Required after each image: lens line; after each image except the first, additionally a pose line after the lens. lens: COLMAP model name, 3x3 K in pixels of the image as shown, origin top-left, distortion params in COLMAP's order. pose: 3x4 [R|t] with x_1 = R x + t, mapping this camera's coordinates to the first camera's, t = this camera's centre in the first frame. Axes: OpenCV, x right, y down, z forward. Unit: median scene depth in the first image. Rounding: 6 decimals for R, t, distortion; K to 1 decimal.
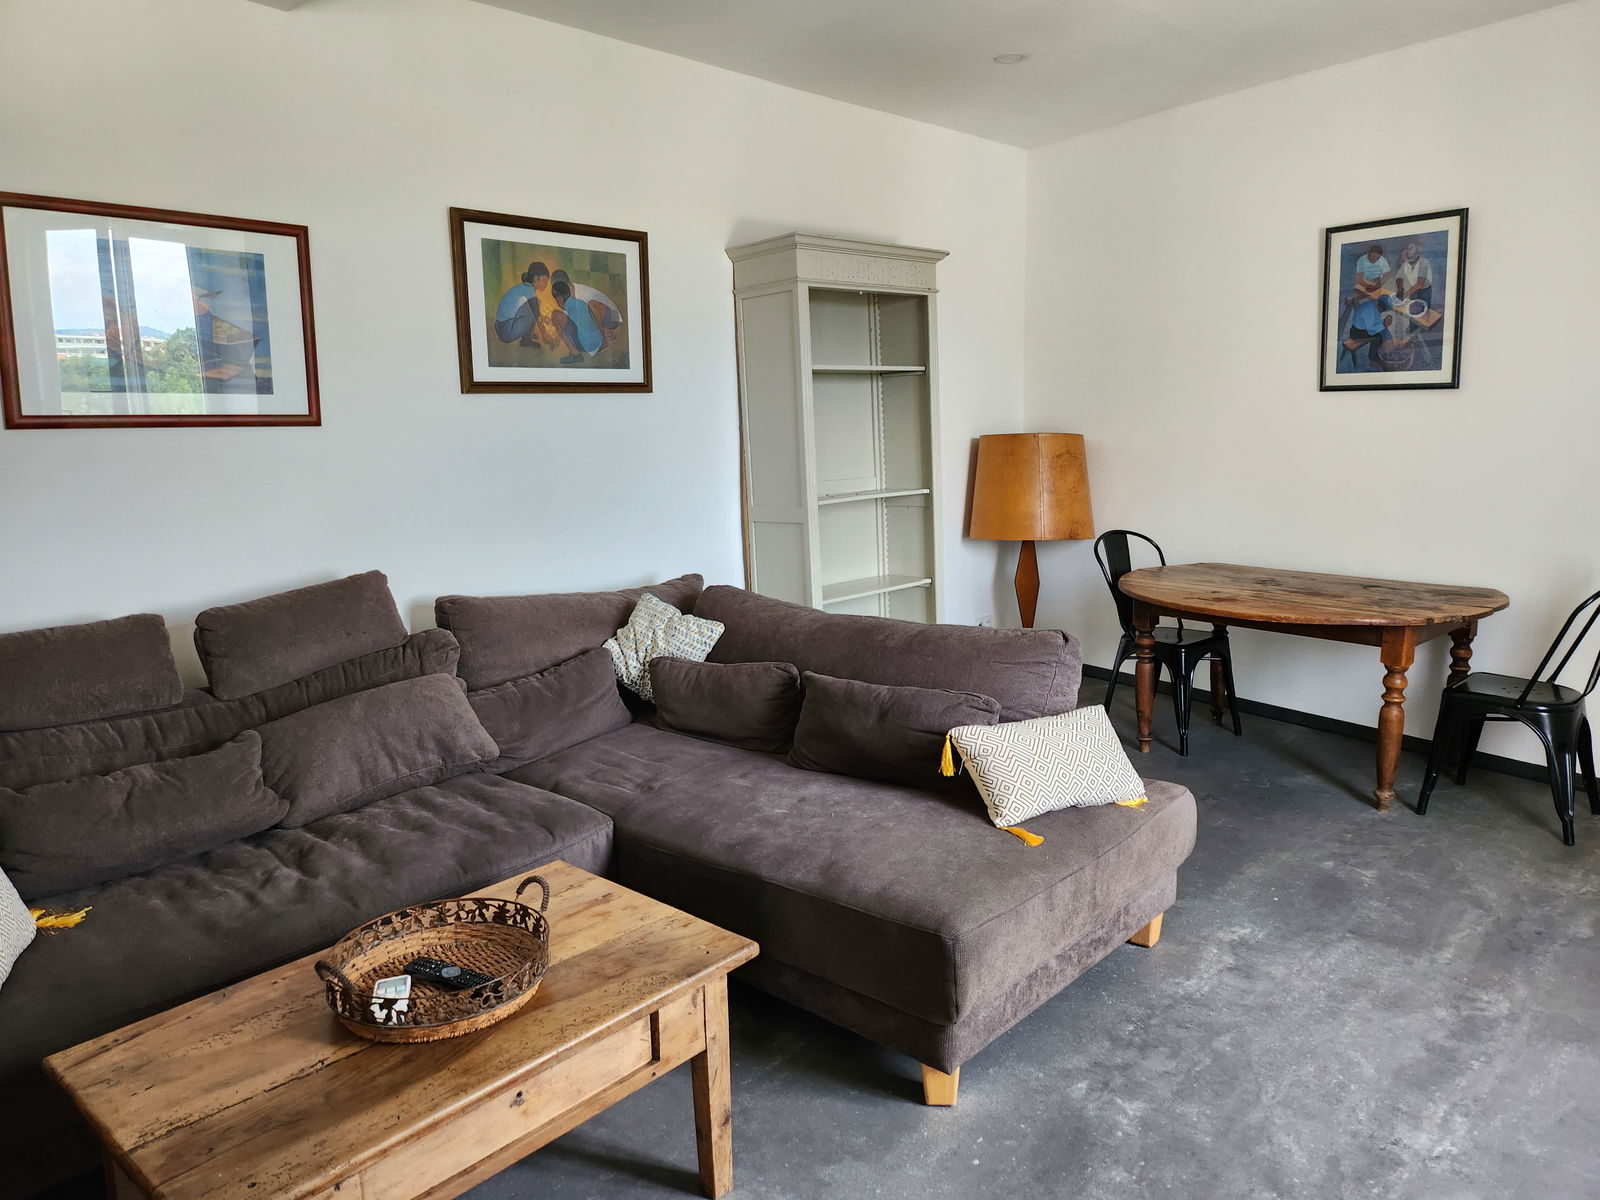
lens RADIAL K [[1128.7, 0, 802.4], [0, 1128.7, 588.1], [0, 0, 1]] dist [0.067676, -0.067006]
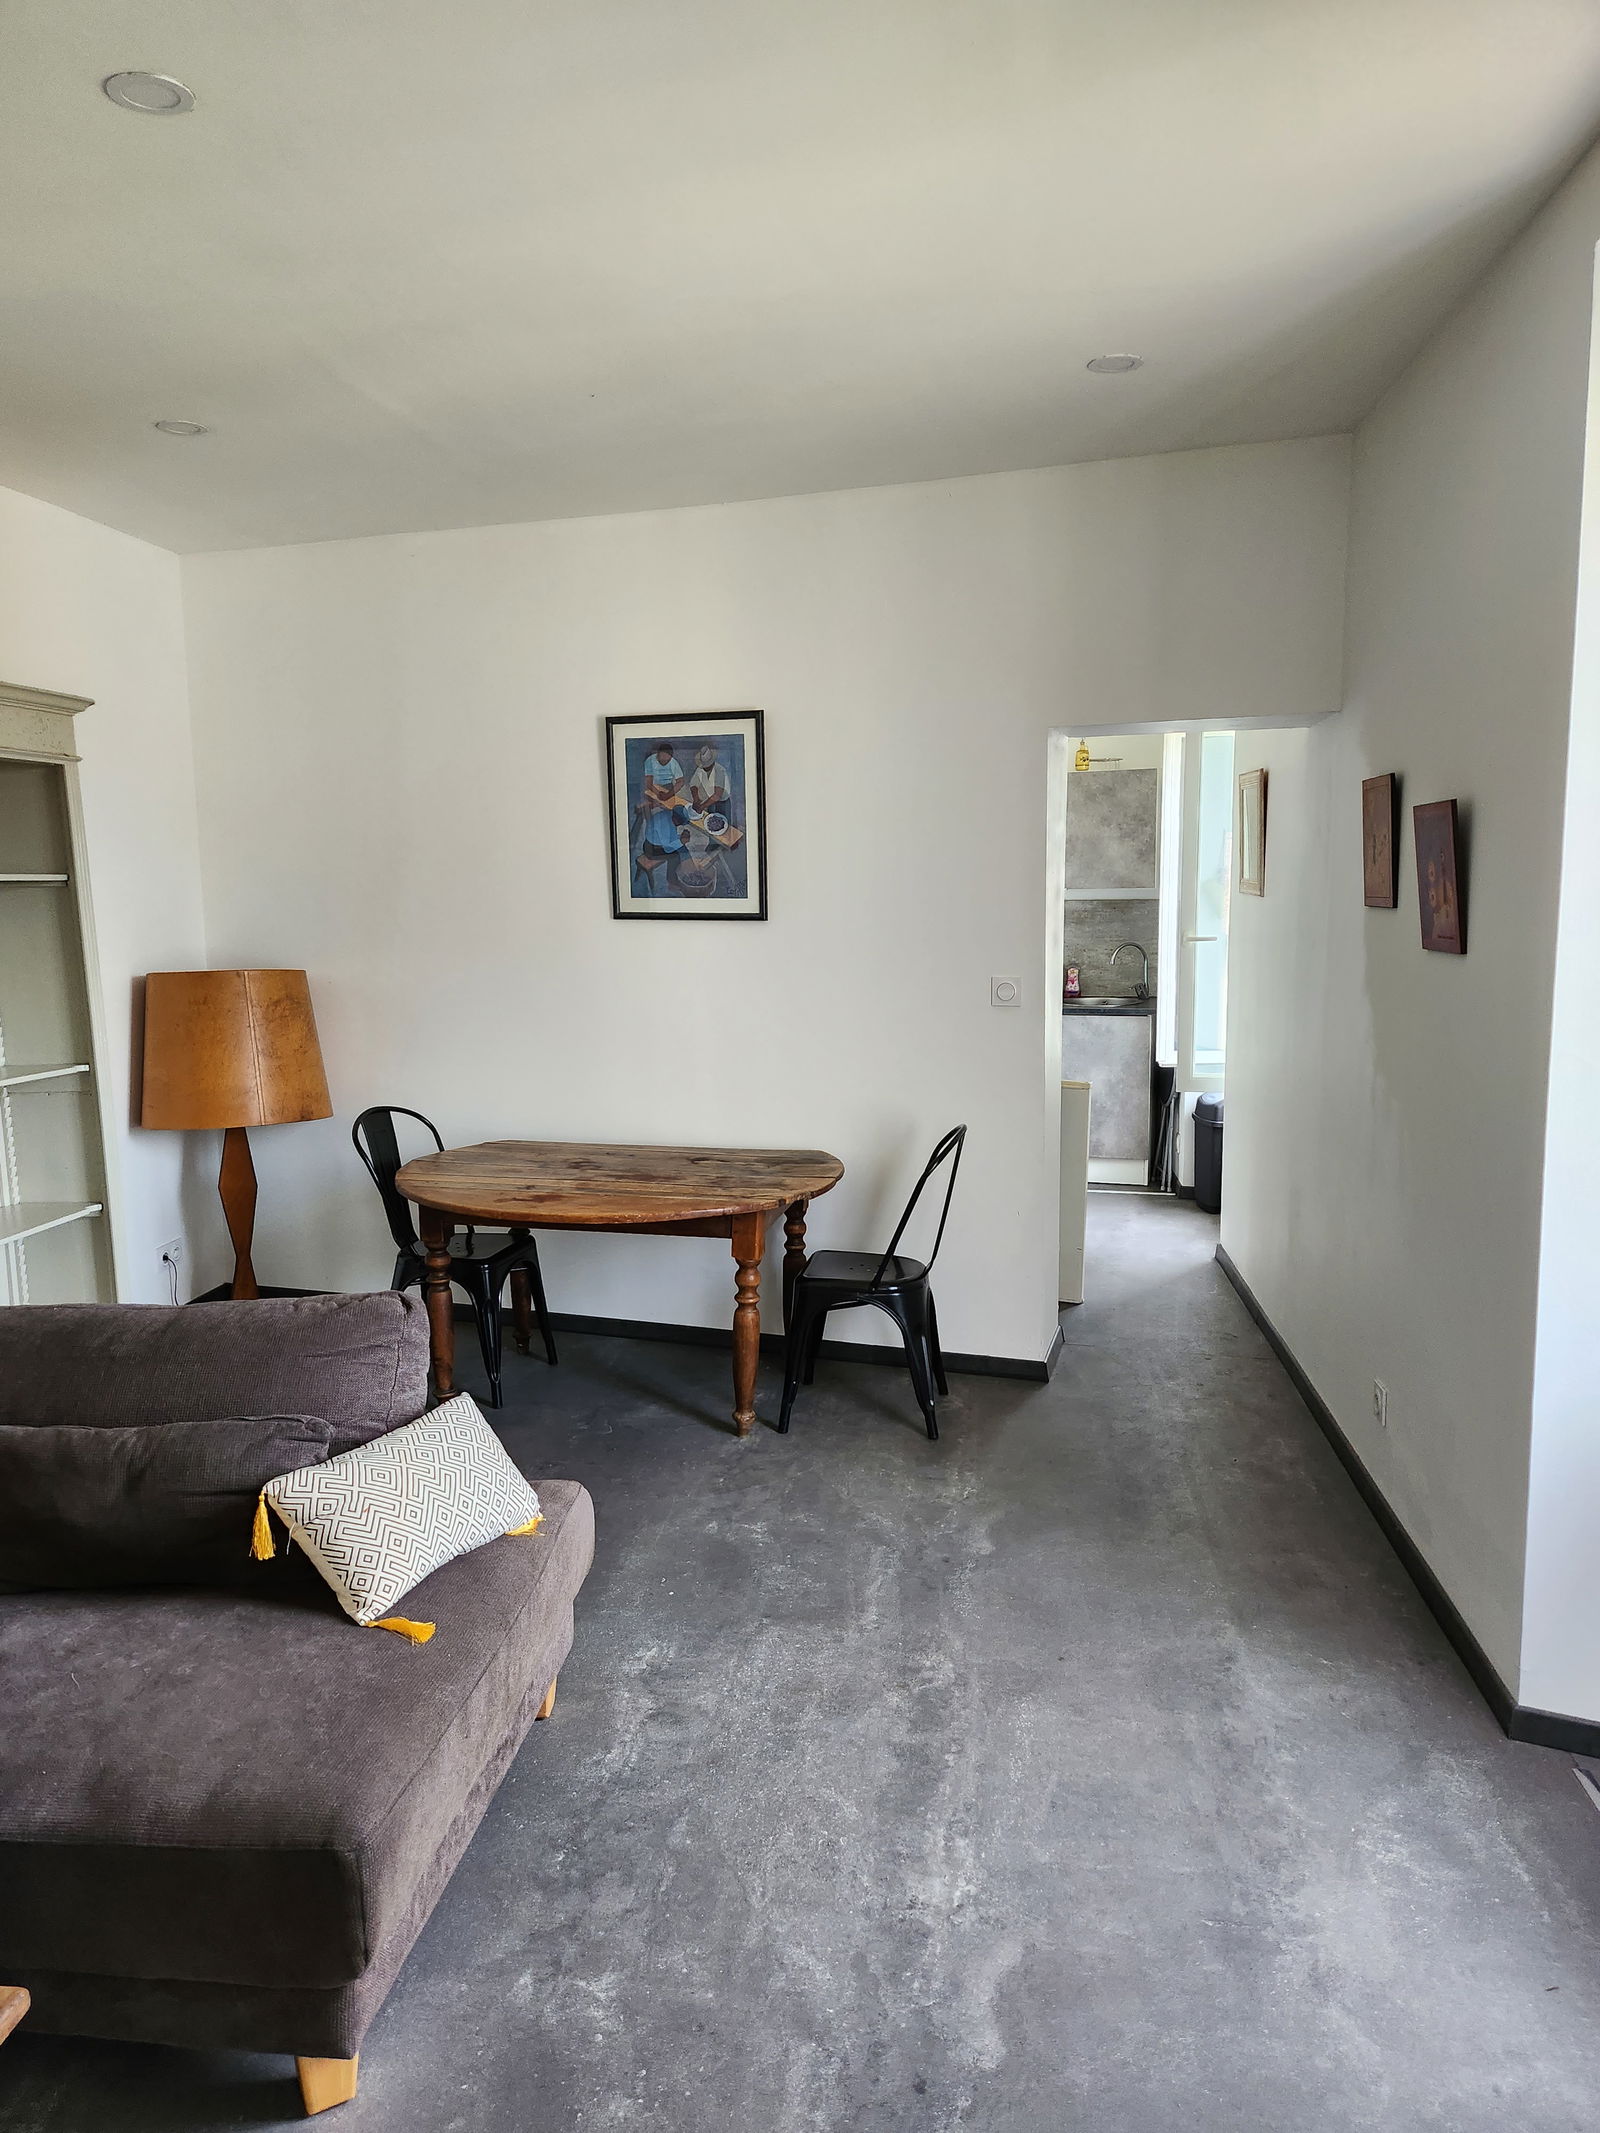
lens RADIAL K [[1504.7, 0, 778.9], [0, 1504.7, 1087.7], [0, 0, 1]] dist [0.067676, -0.067006]
pose [[0.820244, -0.064036, 0.568418, -0.076931], [0.081111, 0.996694, -0.004762, -0.051803], [-0.566234, 0.050011, 0.822726, 0.094857]]
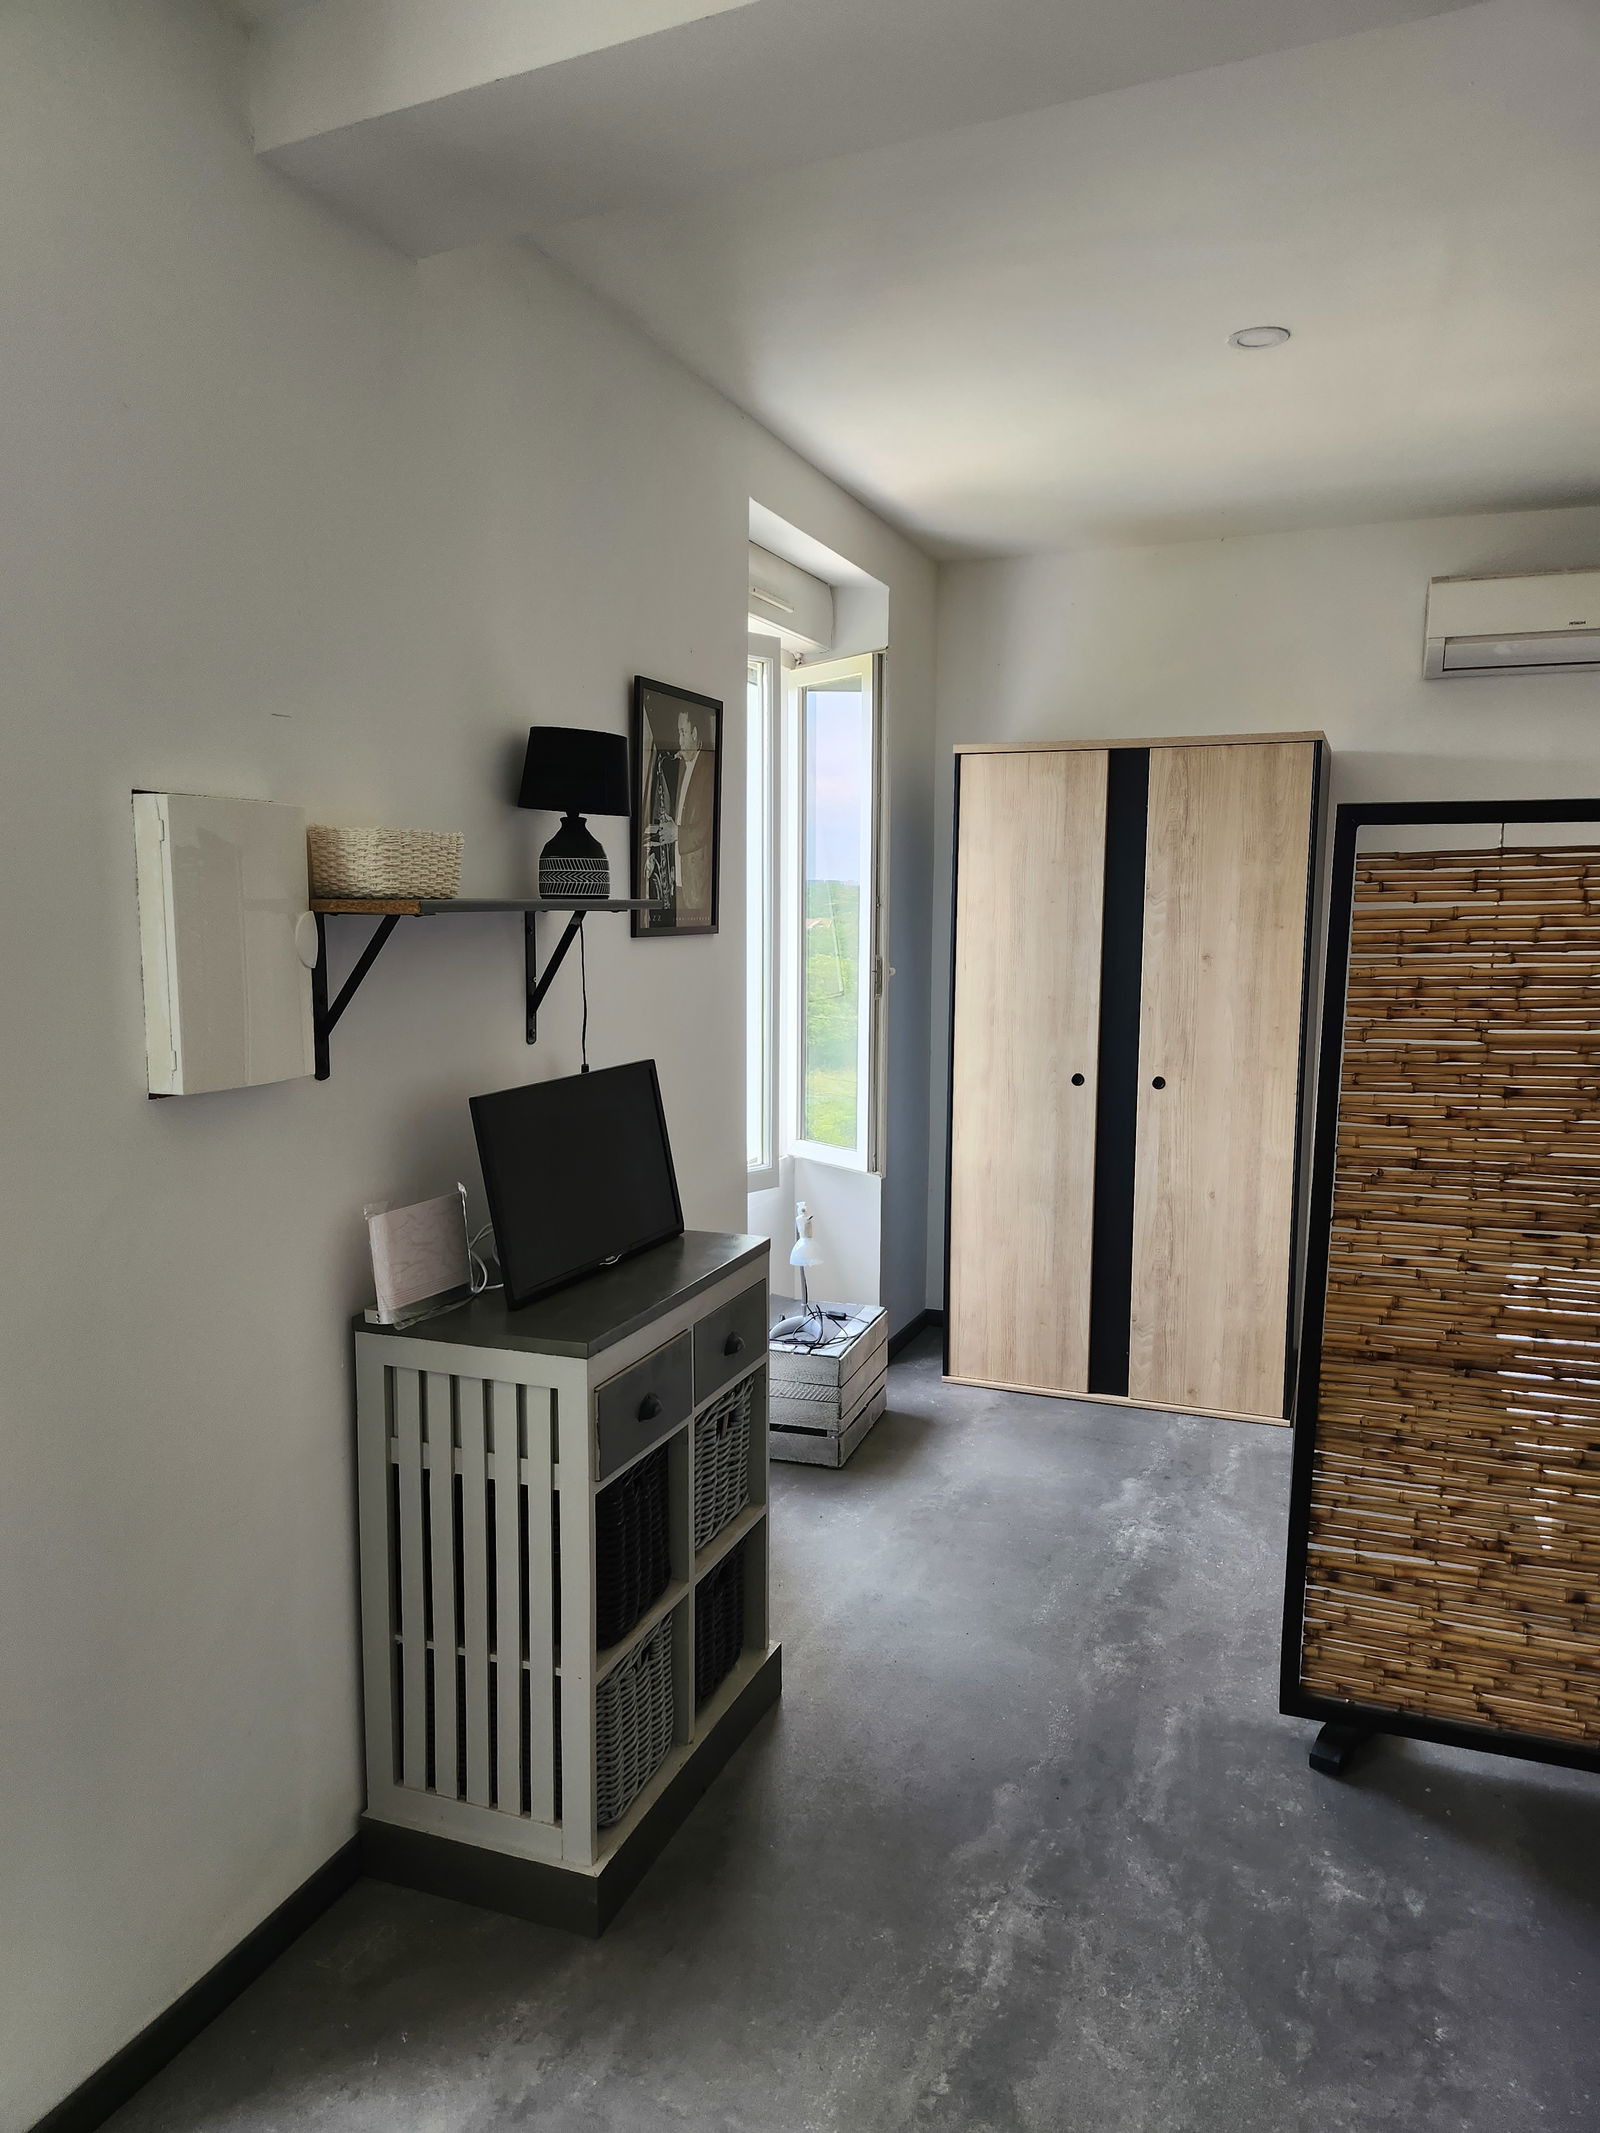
lens RADIAL K [[1504.7, 0, 777.7], [0, 1504.7, 1069.2], [0, 0, 1]] dist [0.067676, -0.067006]
pose [[-0.931721, 0.060435, -0.358110, 0.640474], [-0.042712, 0.960979, 0.273303, -0.227874], [0.360653, 0.269938, -0.892783, 1.070262]]
